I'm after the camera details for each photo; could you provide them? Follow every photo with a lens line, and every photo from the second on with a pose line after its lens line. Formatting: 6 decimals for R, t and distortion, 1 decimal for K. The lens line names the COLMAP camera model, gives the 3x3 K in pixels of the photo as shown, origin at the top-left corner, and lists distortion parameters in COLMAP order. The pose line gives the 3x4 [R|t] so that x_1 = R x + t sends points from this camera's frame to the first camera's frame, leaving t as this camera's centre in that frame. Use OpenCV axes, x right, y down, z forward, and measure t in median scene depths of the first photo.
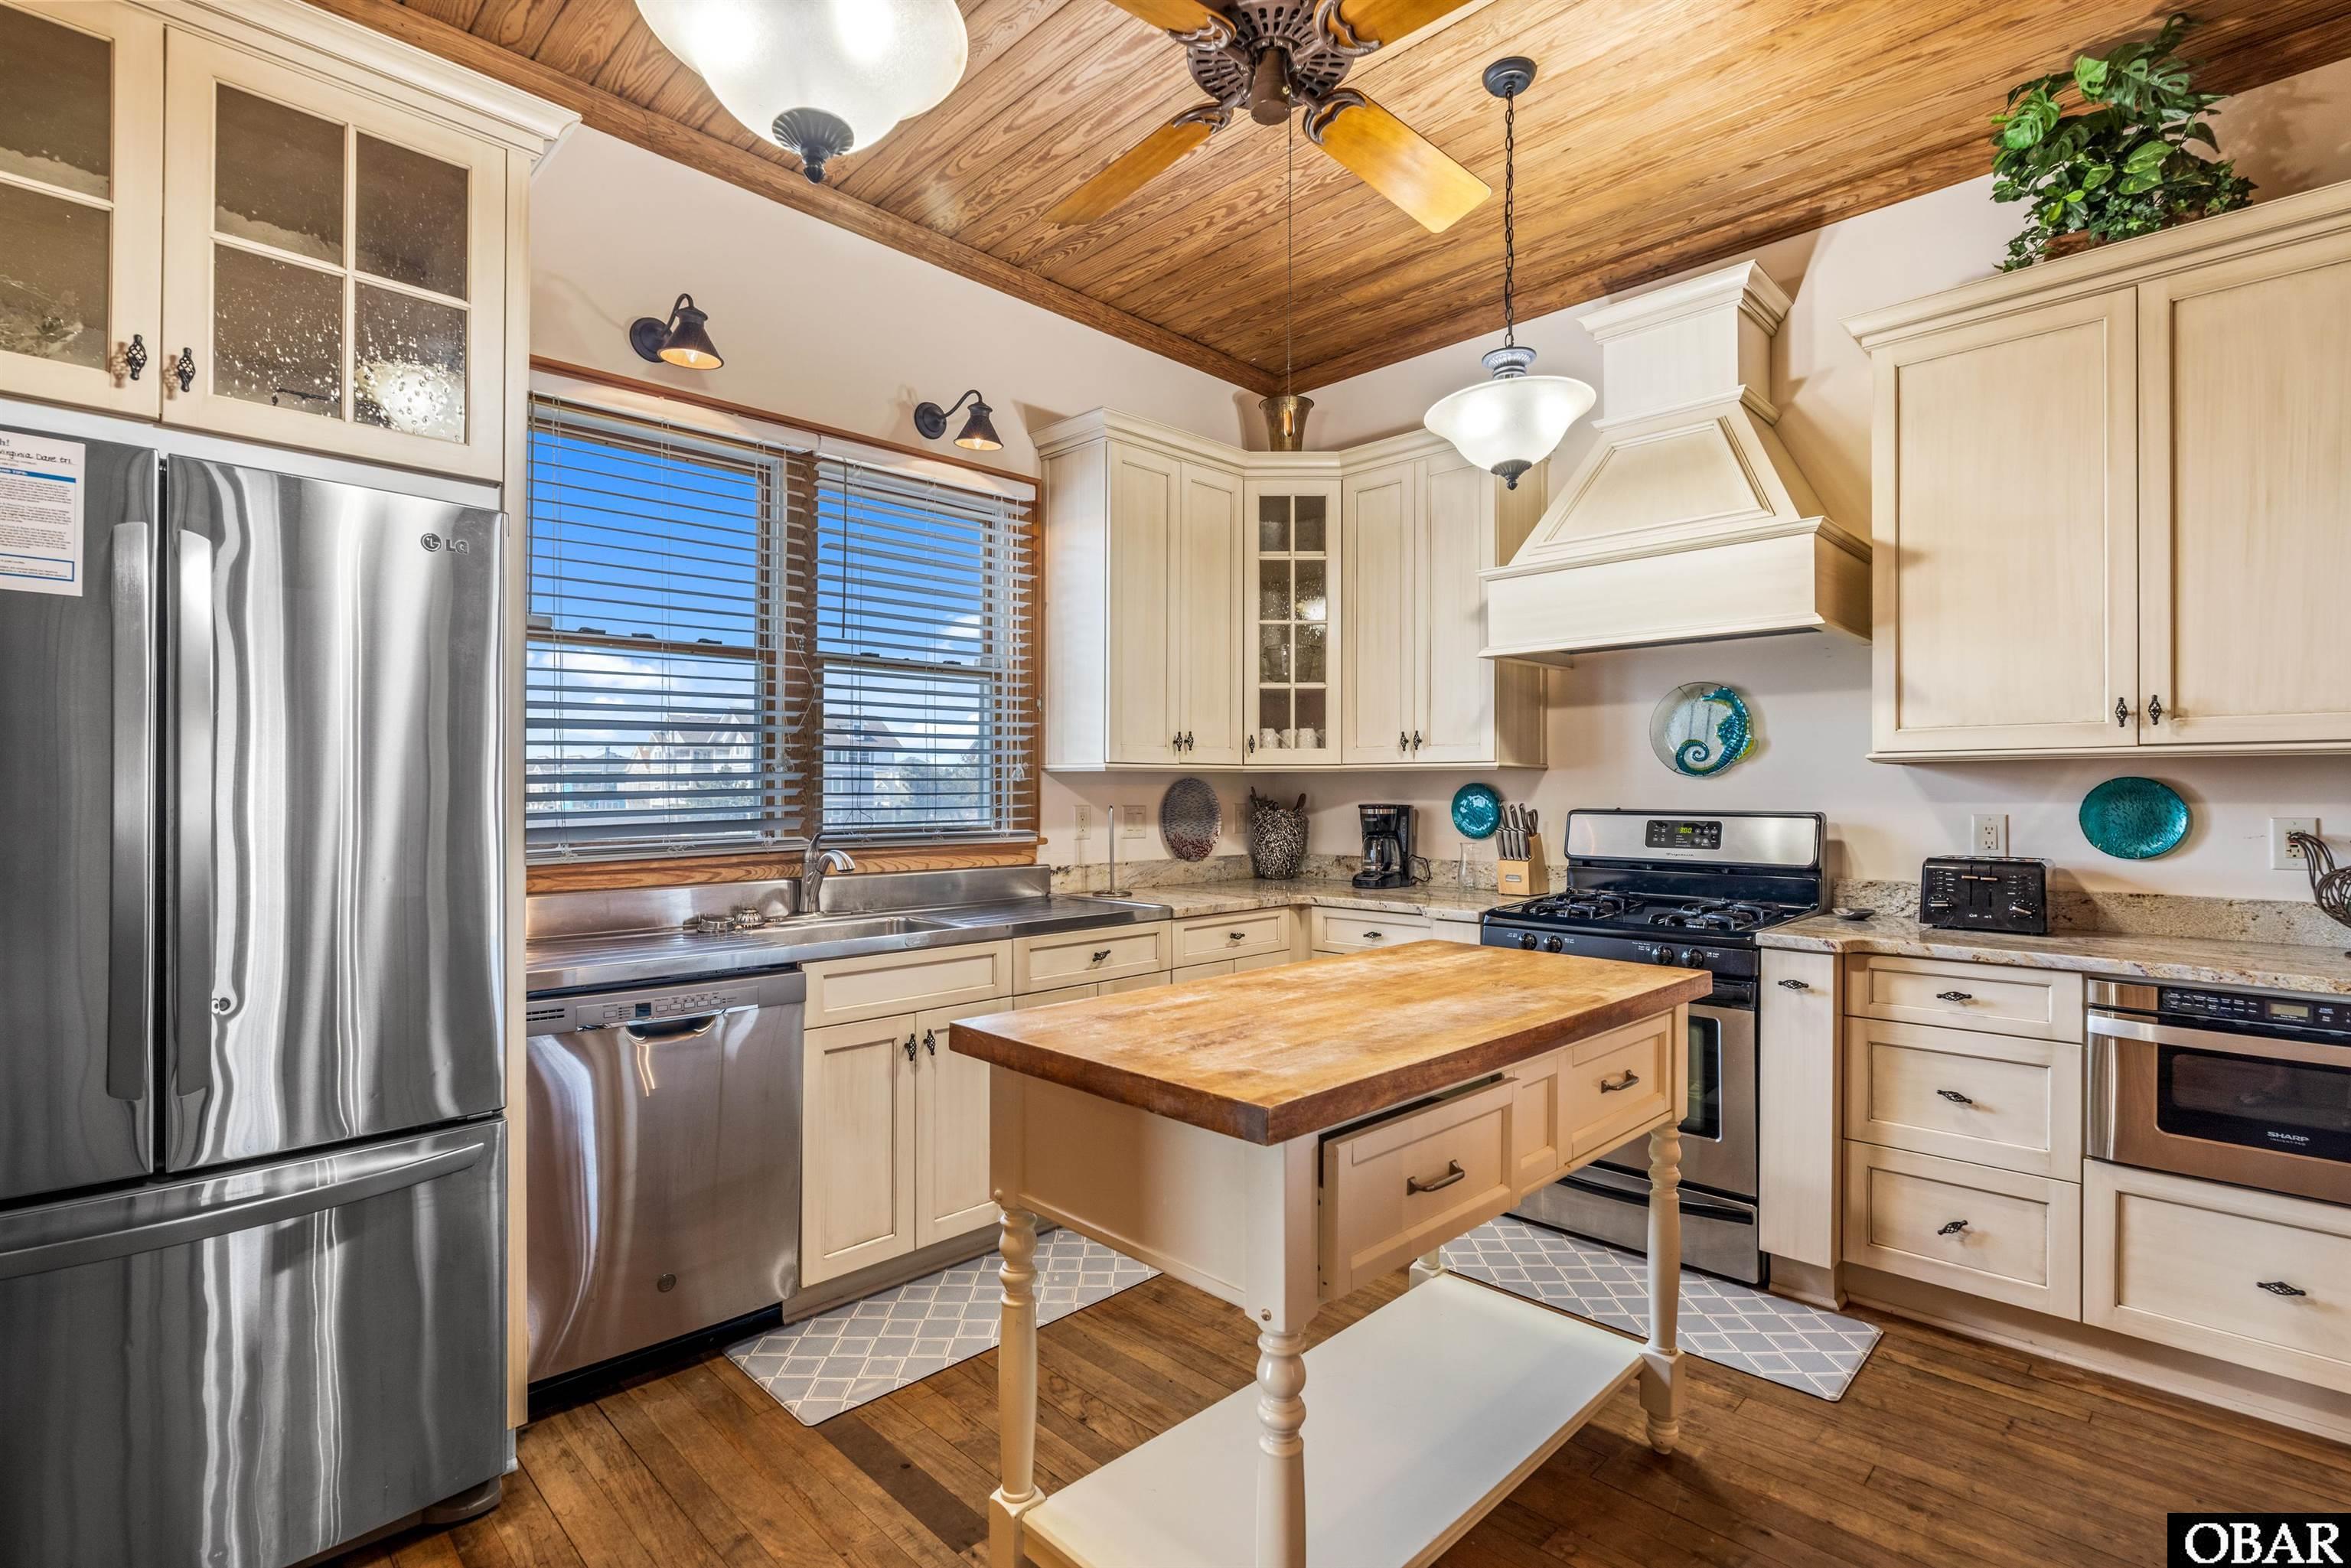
lens RADIAL K [[1102.4, 0, 1184.8], [0, 1102.4, 792.2], [0, 0, 1]] dist [0.003405, 0.000220]
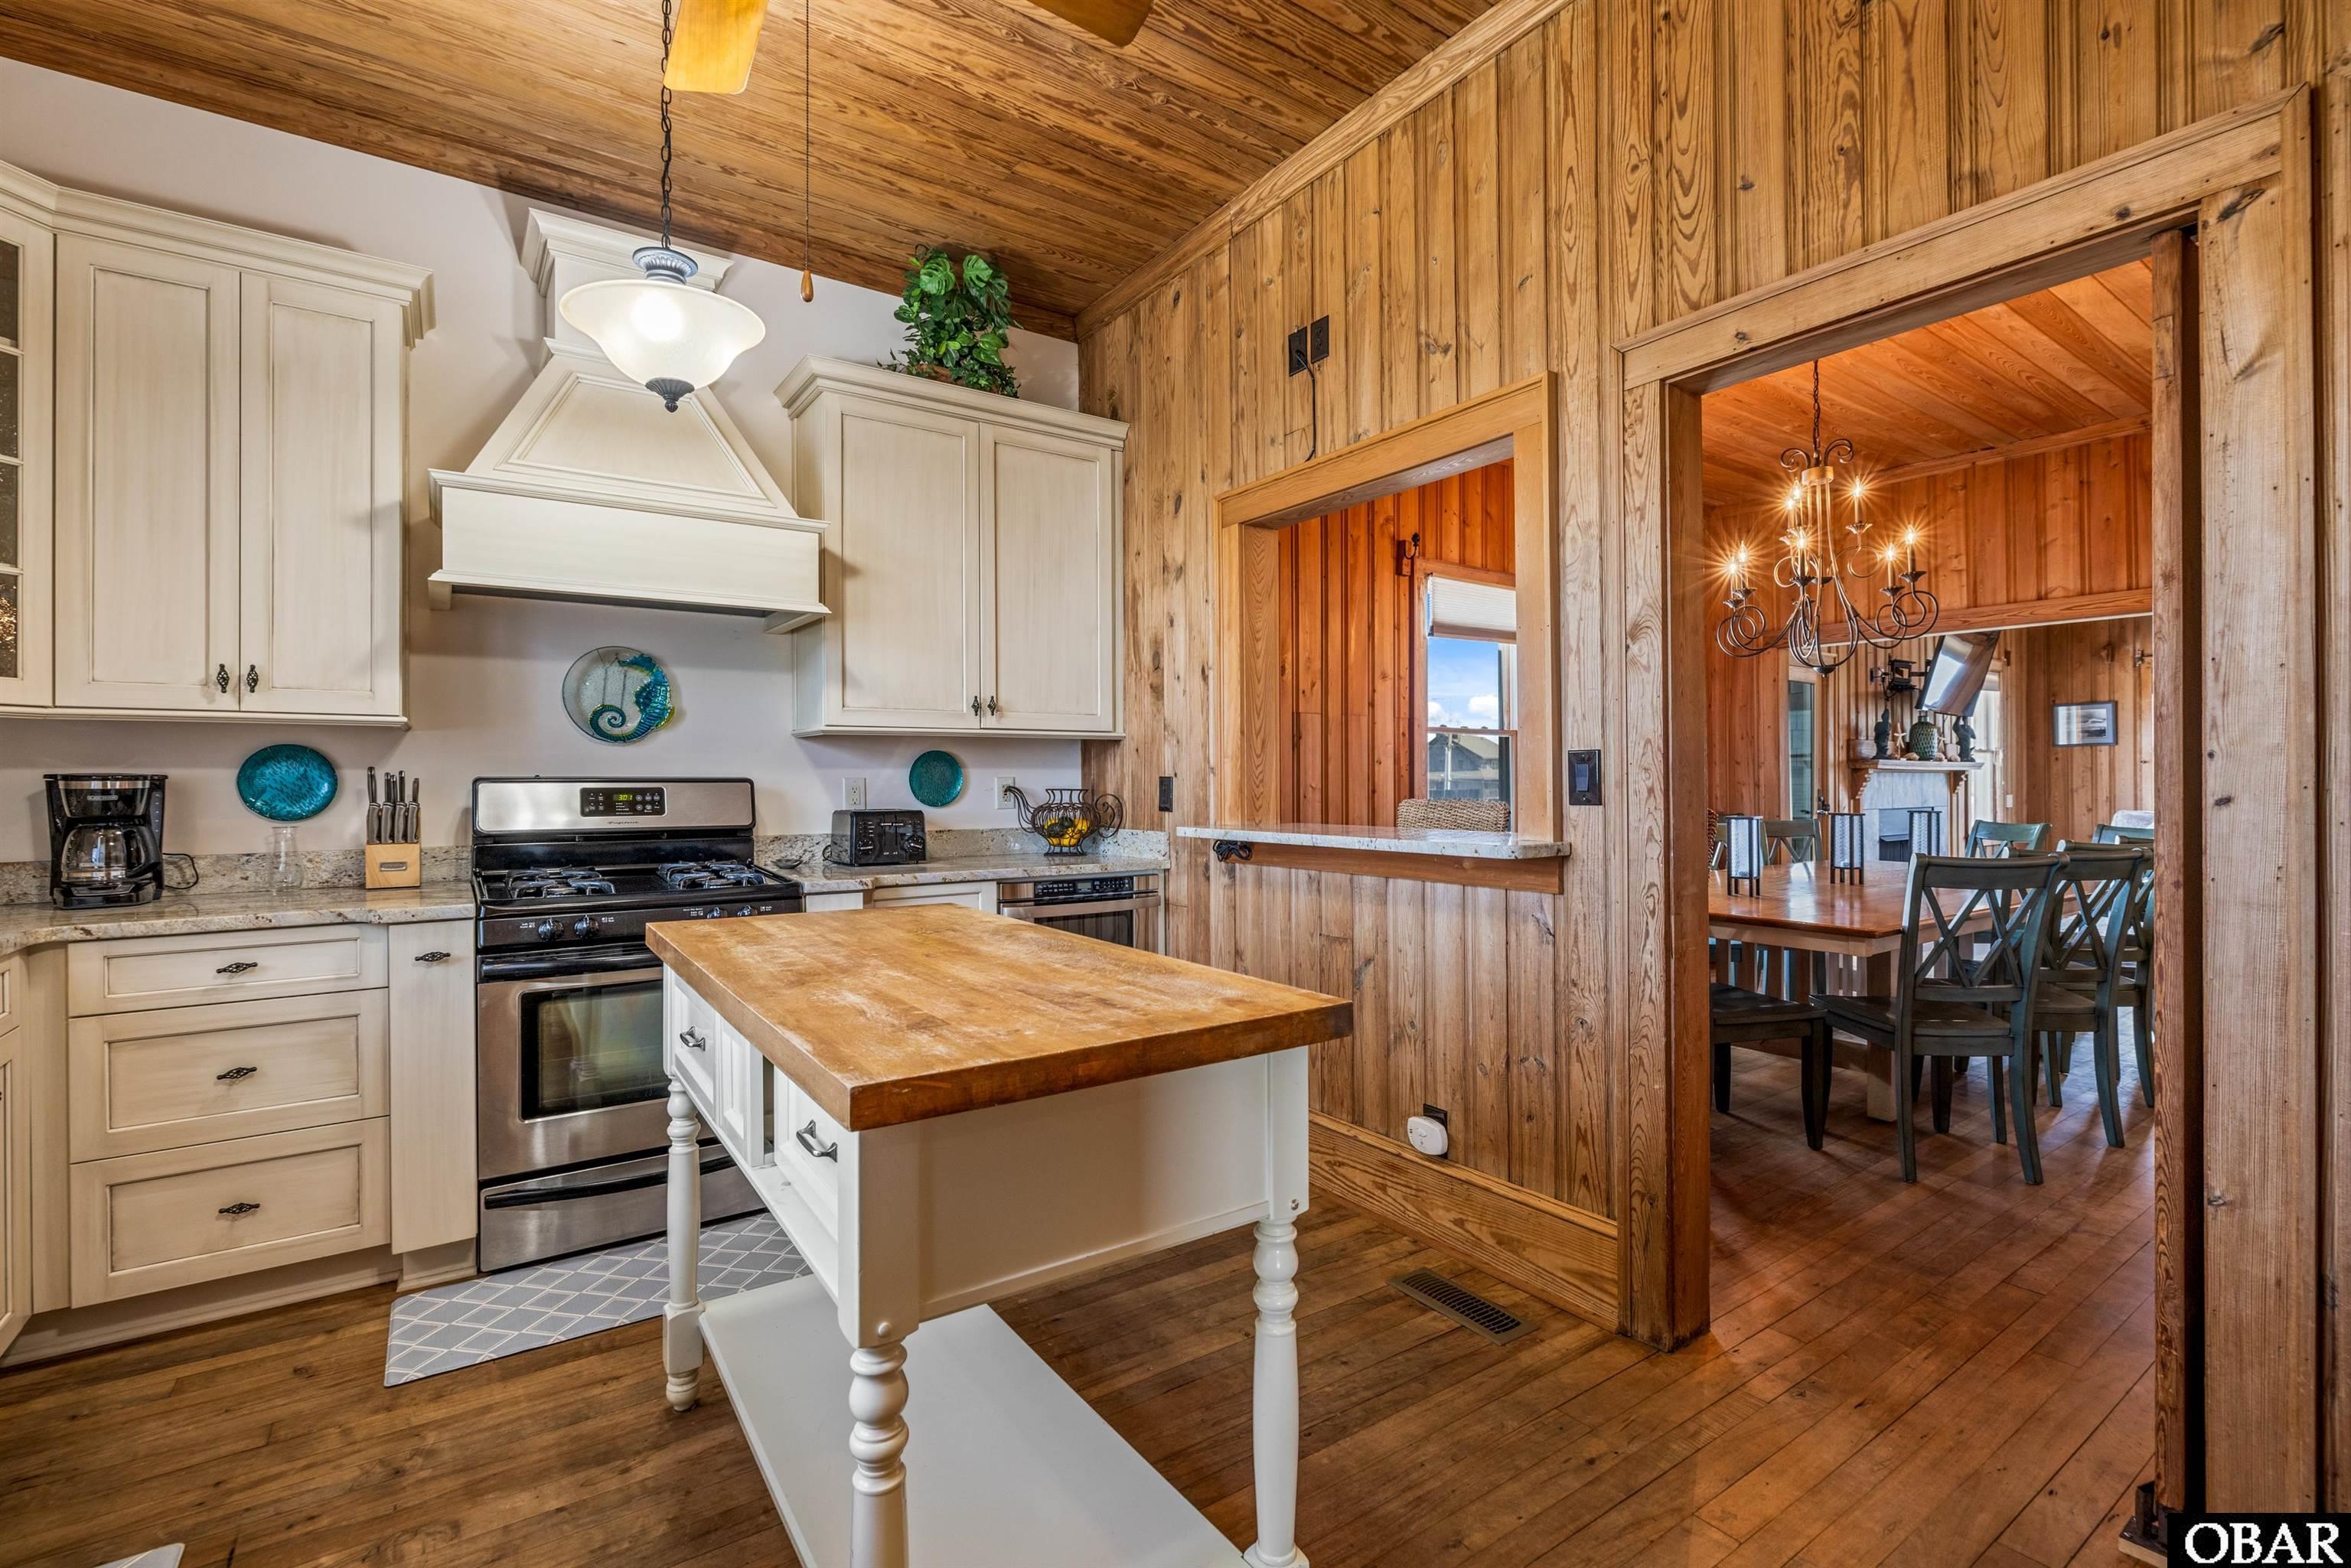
lens RADIAL K [[1061.6, 0, 1188.9], [0, 1061.6, 774.9], [0, 0, 1]] dist [-0.001422, 0.000052]
pose [[0.177252, 0.002904, 0.984161, -0.381419], [0.004900, 0.999981, -0.003833, 0.020860], [-0.984153, 0.005502, 0.177235, 0.350004]]
